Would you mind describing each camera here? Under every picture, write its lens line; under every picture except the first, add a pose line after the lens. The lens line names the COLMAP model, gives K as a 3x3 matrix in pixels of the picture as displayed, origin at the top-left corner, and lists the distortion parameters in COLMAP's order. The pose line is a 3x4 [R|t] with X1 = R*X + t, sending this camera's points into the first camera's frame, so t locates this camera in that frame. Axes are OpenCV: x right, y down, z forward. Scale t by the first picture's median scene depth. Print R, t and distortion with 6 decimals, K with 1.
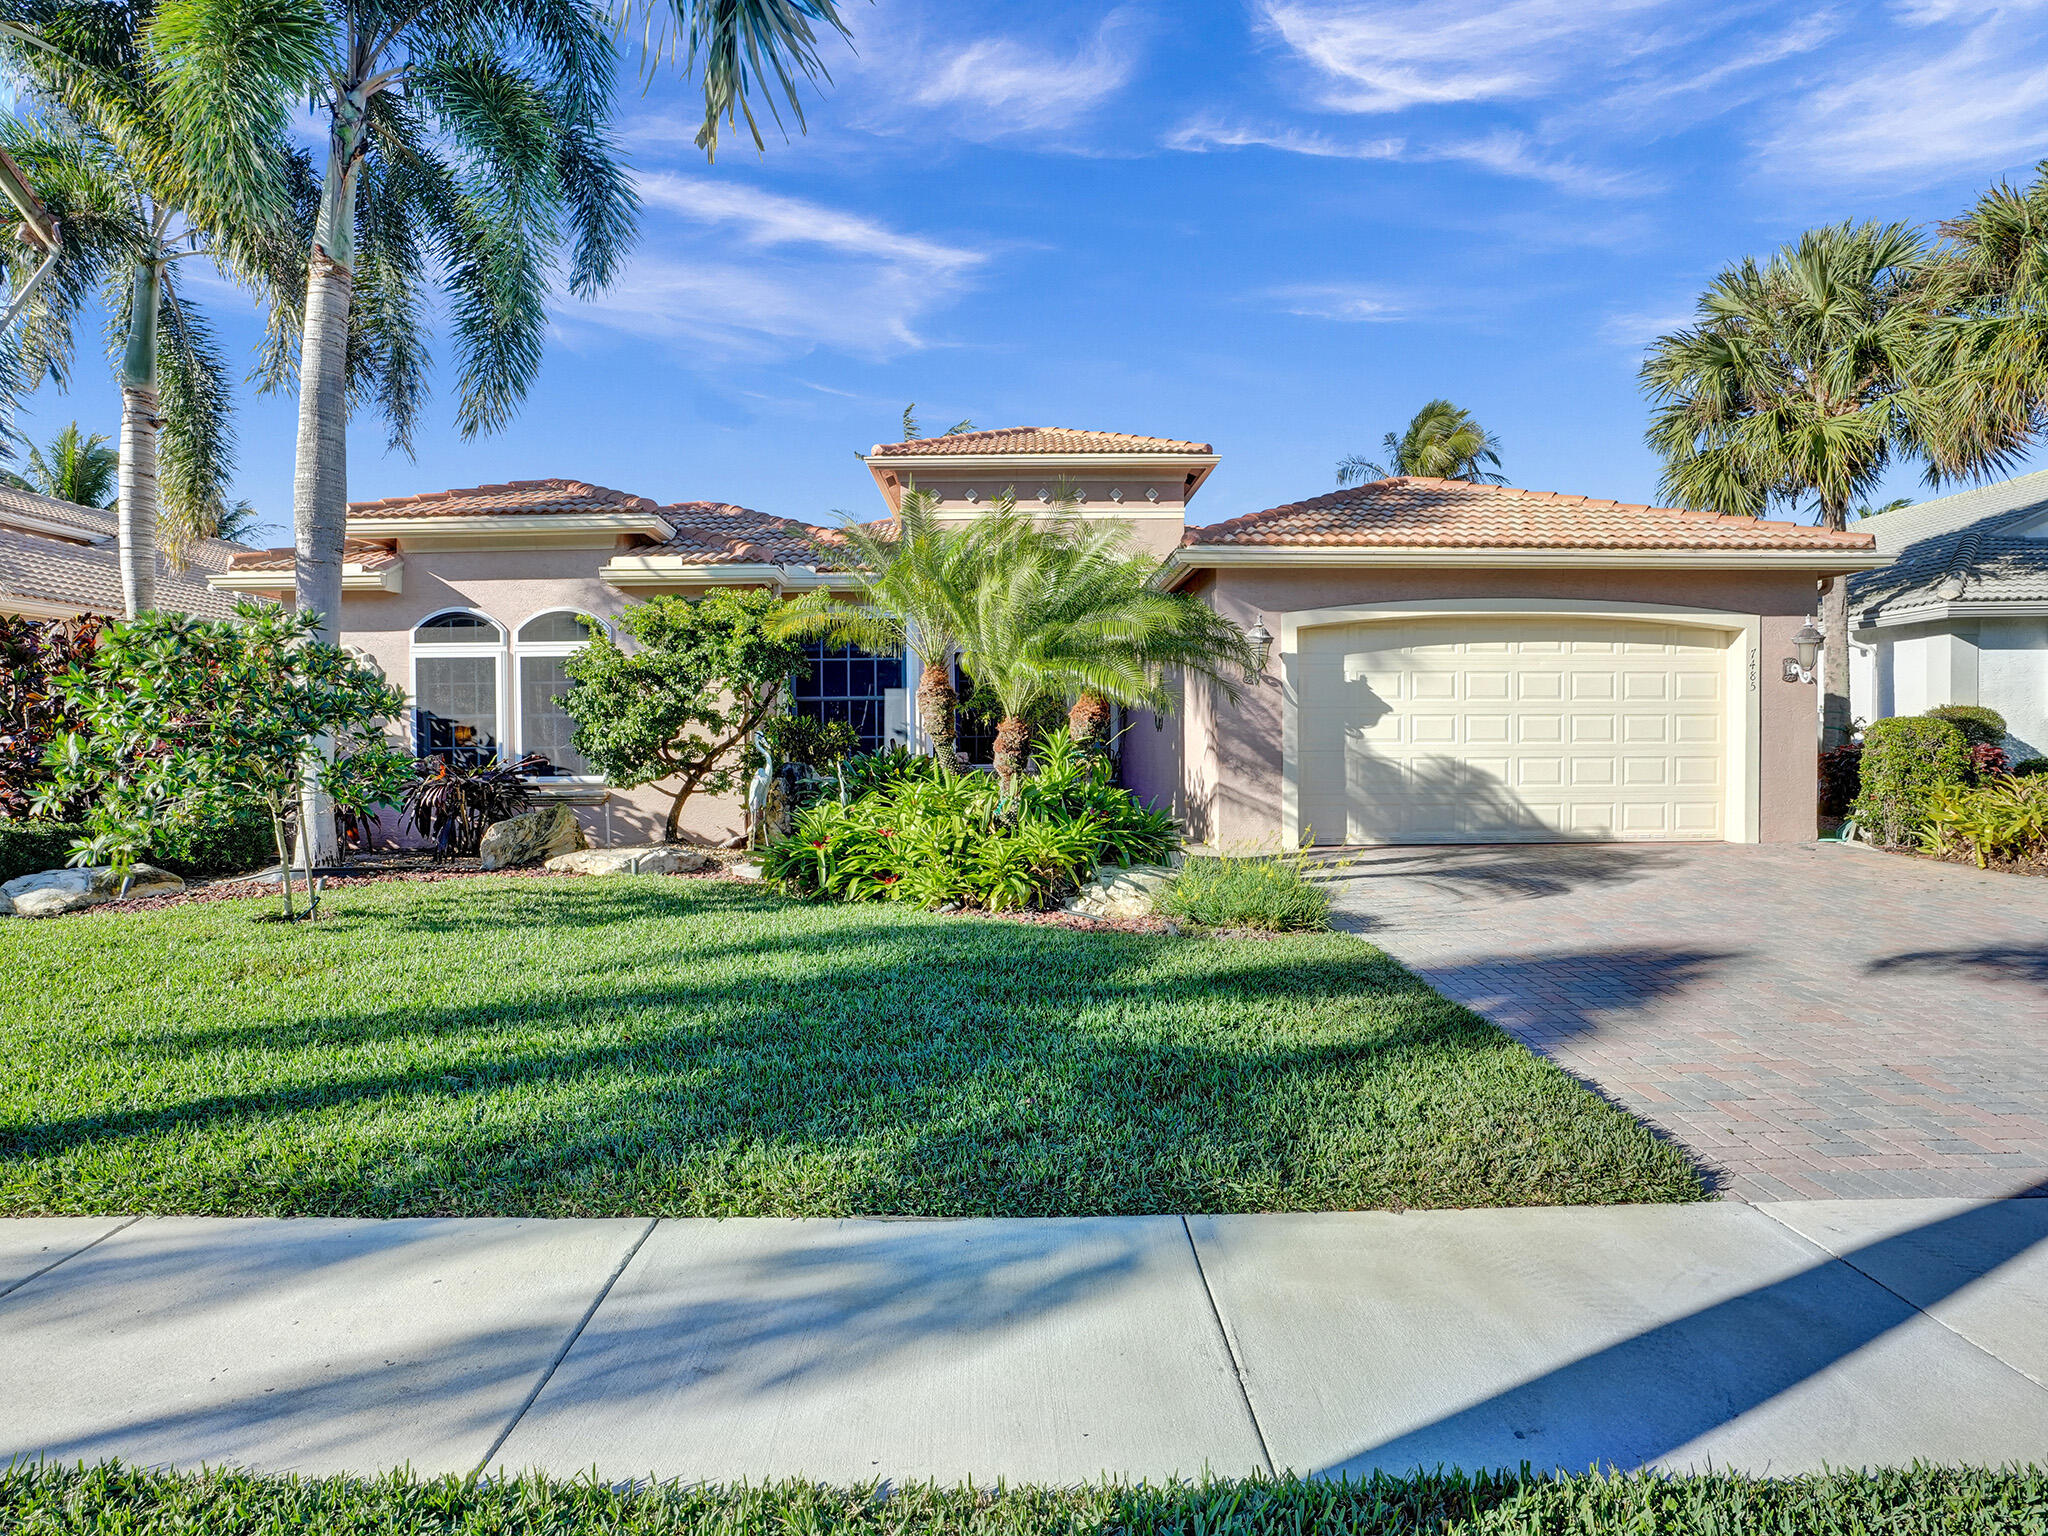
lens RADIAL K [[1099.5, 0, 1025.7], [0, 1099.5, 762.0], [0, 0, 1]] dist [-0.020165, 0.000158]
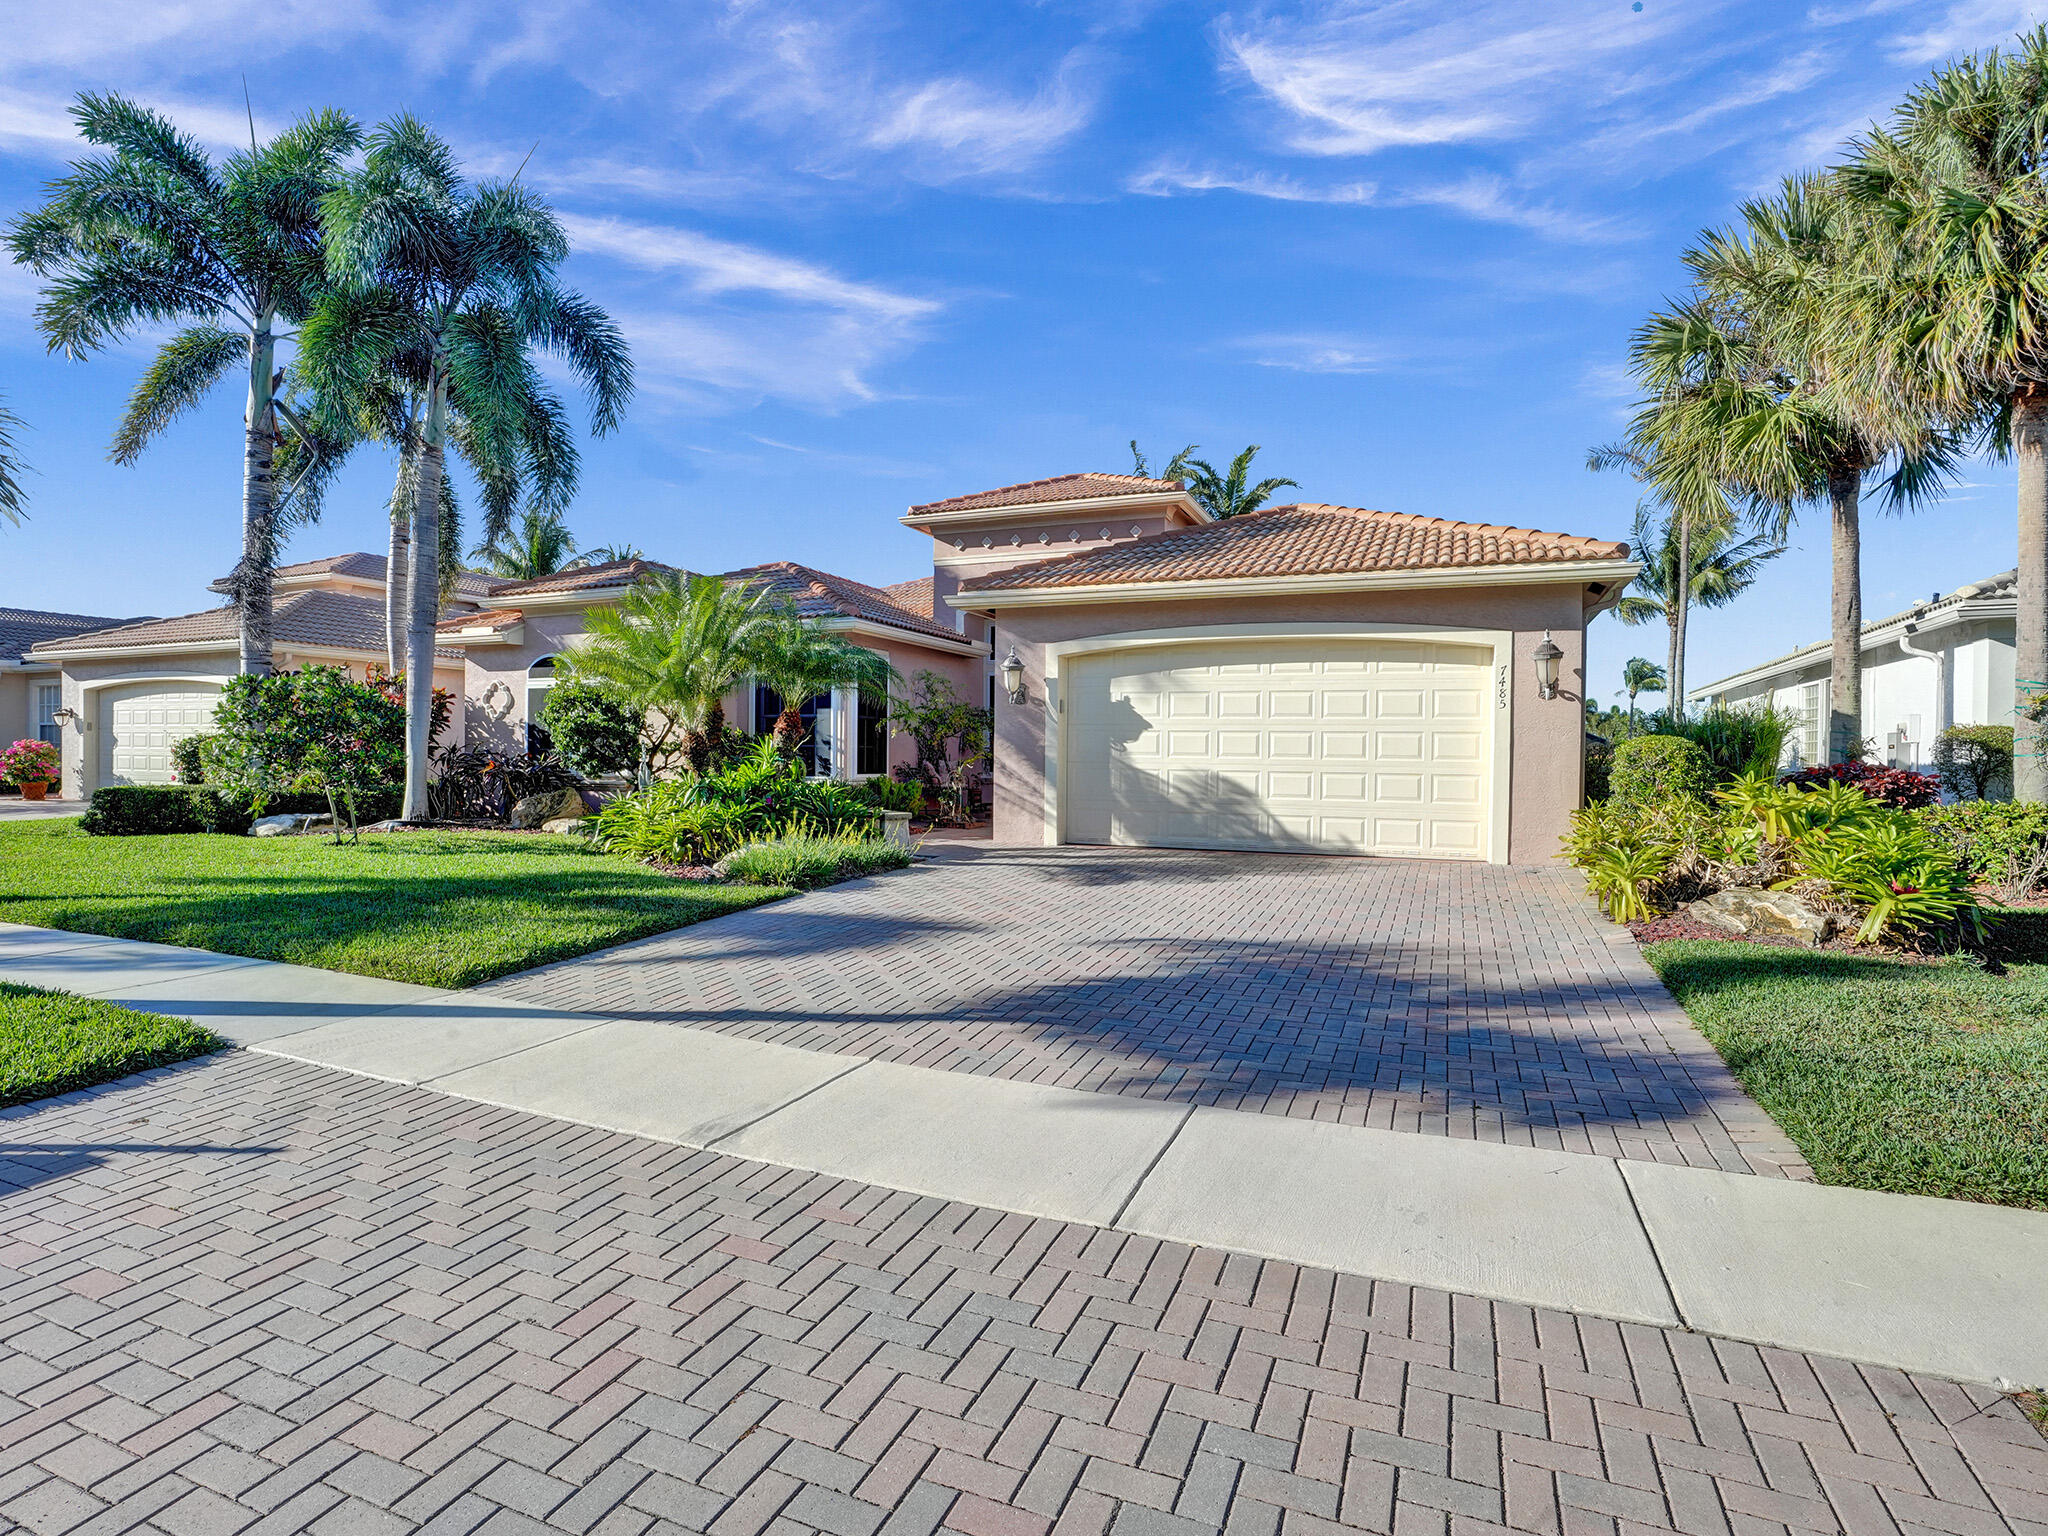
lens RADIAL K [[1099.5, 0, 1011.6], [0, 1099.5, 775.9], [0, 0, 1]] dist [-0.020165, 0.000158]
pose [[0.909468, 0.023701, -0.415098, 0.670071], [-0.023966, 0.999702, 0.004571, 0.001291], [0.415083, 0.005791, 0.909765, -0.082500]]
